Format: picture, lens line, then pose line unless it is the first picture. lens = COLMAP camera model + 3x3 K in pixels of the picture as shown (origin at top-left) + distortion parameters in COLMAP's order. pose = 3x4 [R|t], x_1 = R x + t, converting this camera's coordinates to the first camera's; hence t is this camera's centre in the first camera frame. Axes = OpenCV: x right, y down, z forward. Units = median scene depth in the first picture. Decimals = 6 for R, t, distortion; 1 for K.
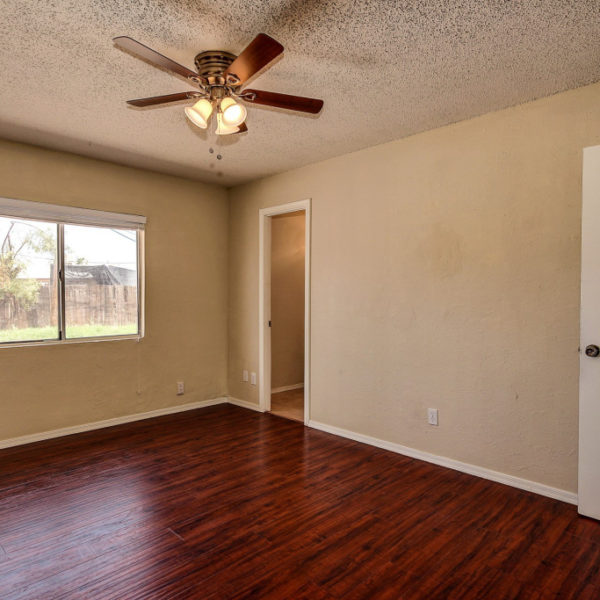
lens RADIAL K [[434.2, 0, 303.9], [0, 434.2, 295.5], [0, 0, 1]] dist [0.010679, 0.001868]
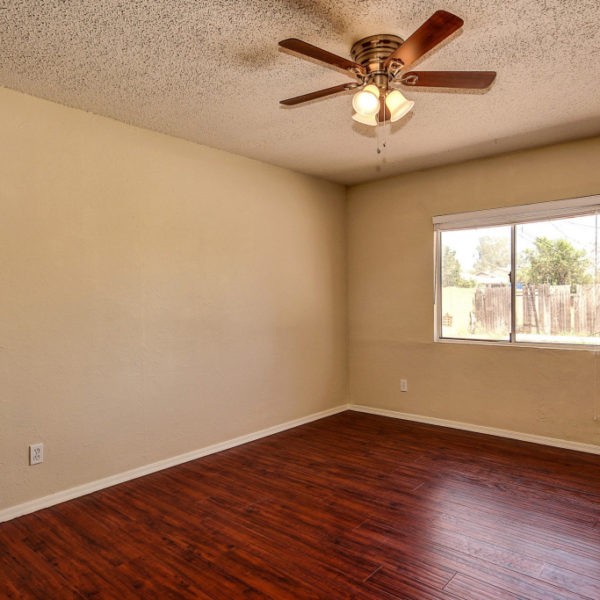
lens RADIAL K [[463.0, 0, 302.2], [0, 463.0, 303.3], [0, 0, 1]] dist [0.001258, 0.002523]
pose [[0.074656, 0.005469, -0.997194, 0.625806], [0.010451, 0.999926, 0.006266, 0.002242], [0.997155, -0.010890, 0.074593, 0.604863]]
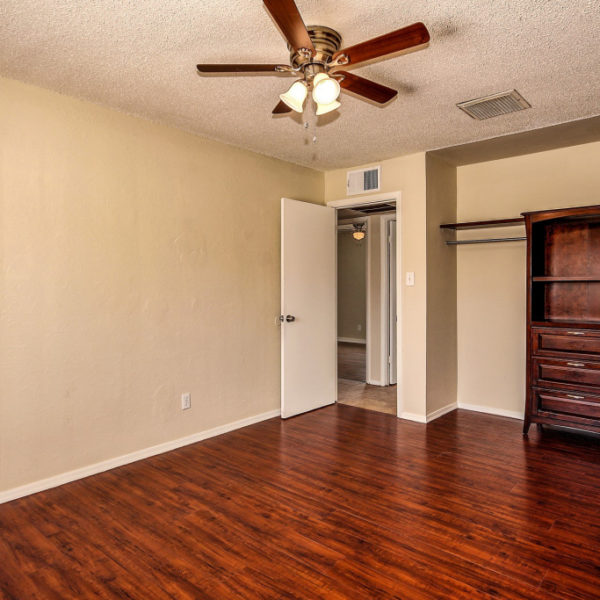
lens RADIAL K [[463.0, 0, 301.8], [0, 463.0, 298.5], [0, 0, 1]] dist [0.001258, 0.002523]
pose [[-0.068042, -0.027403, 0.997306, -0.916322], [0.005141, 0.999600, 0.027817, -0.001860], [-0.997669, 0.007020, -0.067874, 0.868821]]
